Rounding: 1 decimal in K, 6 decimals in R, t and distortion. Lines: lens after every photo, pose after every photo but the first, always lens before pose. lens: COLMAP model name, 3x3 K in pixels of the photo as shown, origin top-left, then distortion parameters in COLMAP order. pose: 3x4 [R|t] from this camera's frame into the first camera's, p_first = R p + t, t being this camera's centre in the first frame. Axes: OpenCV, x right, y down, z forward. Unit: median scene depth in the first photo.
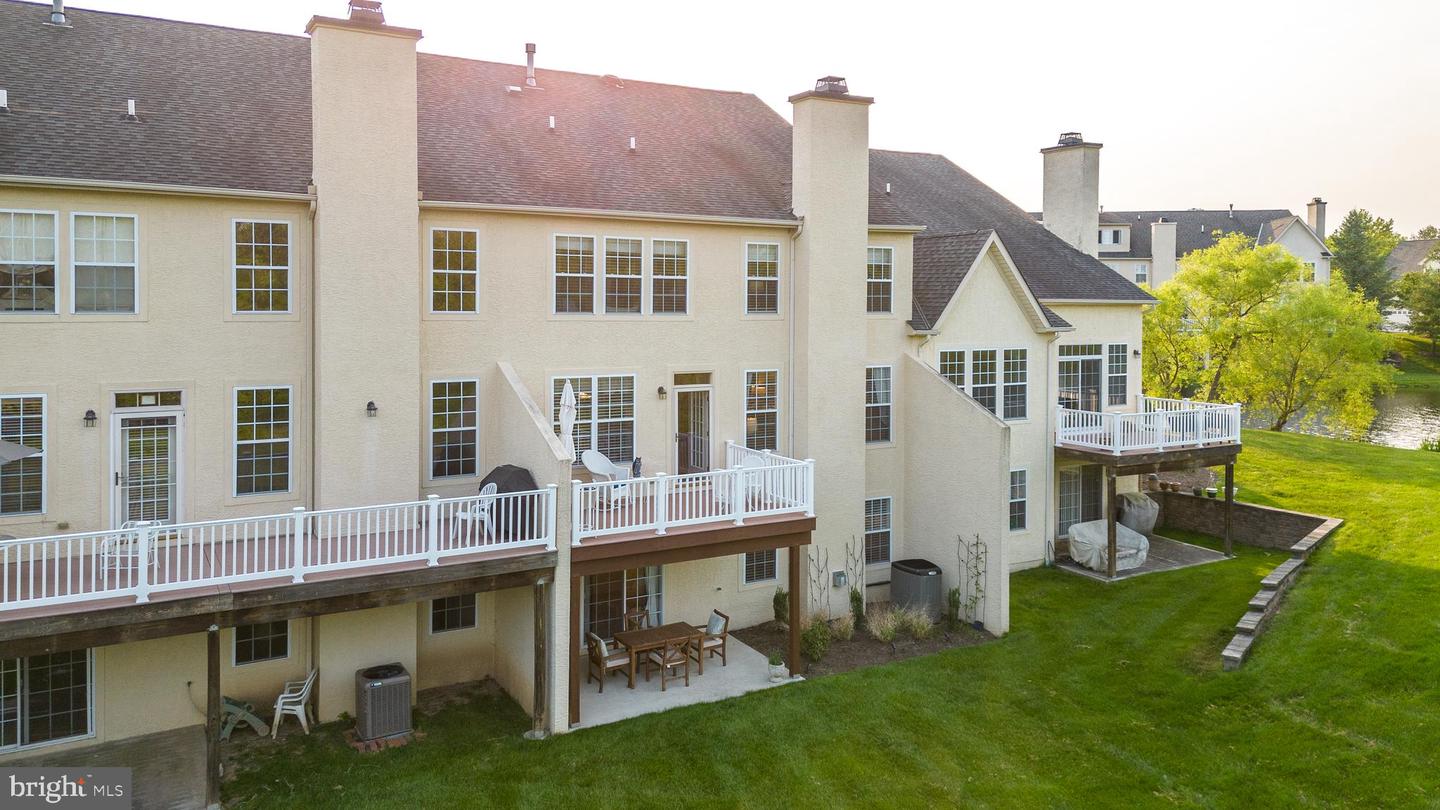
lens RADIAL K [[997.0, 0, 730.3], [0, 997.0, 321.0], [0, 0, 1]] dist [0.051196, -0.044298]
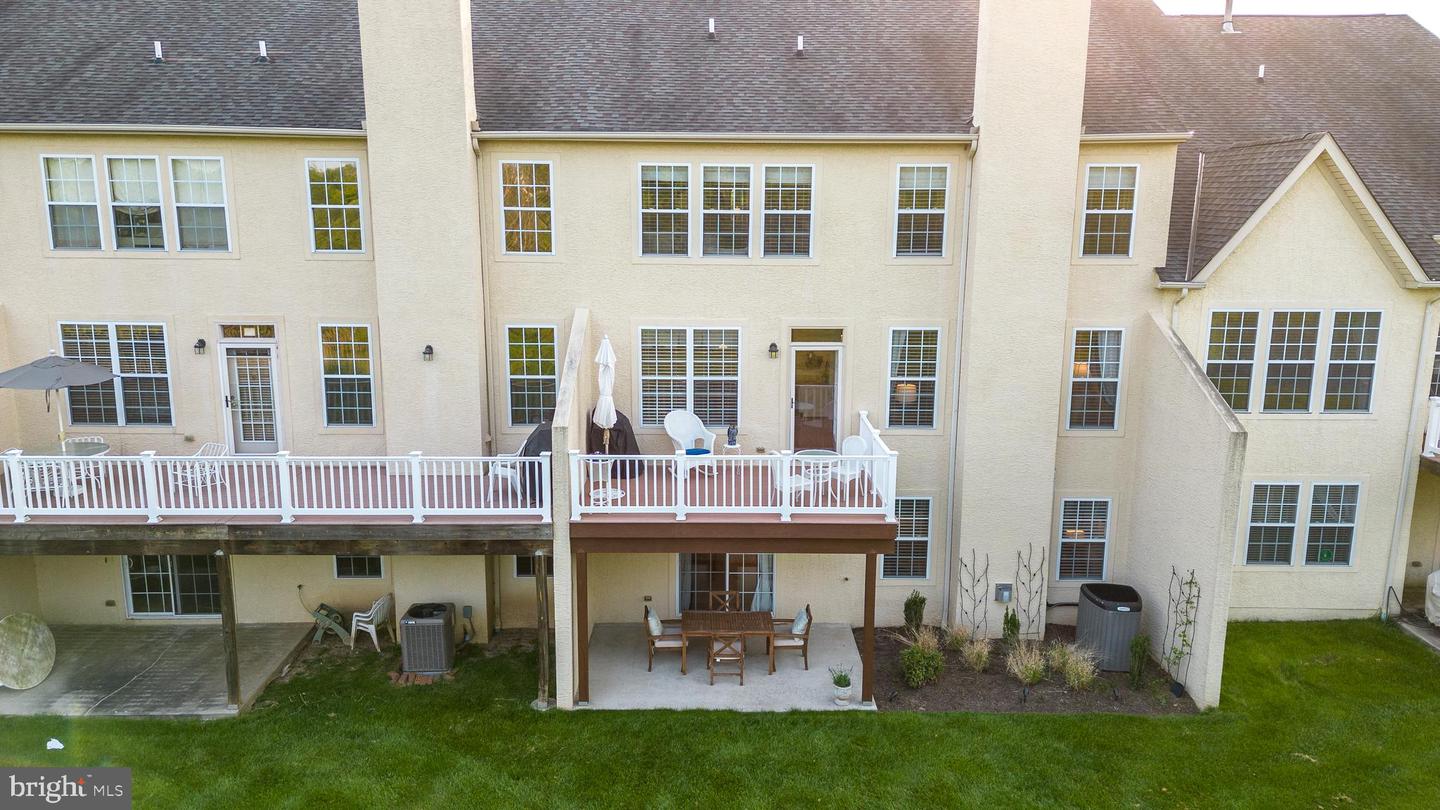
lens RADIAL K [[997.0, 0, 715.2], [0, 997.0, 402.8], [0, 0, 1]] dist [0.051196, -0.044298]
pose [[0.873091, 0.093970, -0.478416, 0.331658], [-0.011487, 0.984943, 0.172500, -0.033650], [0.487422, -0.145112, 0.861024, 0.260134]]
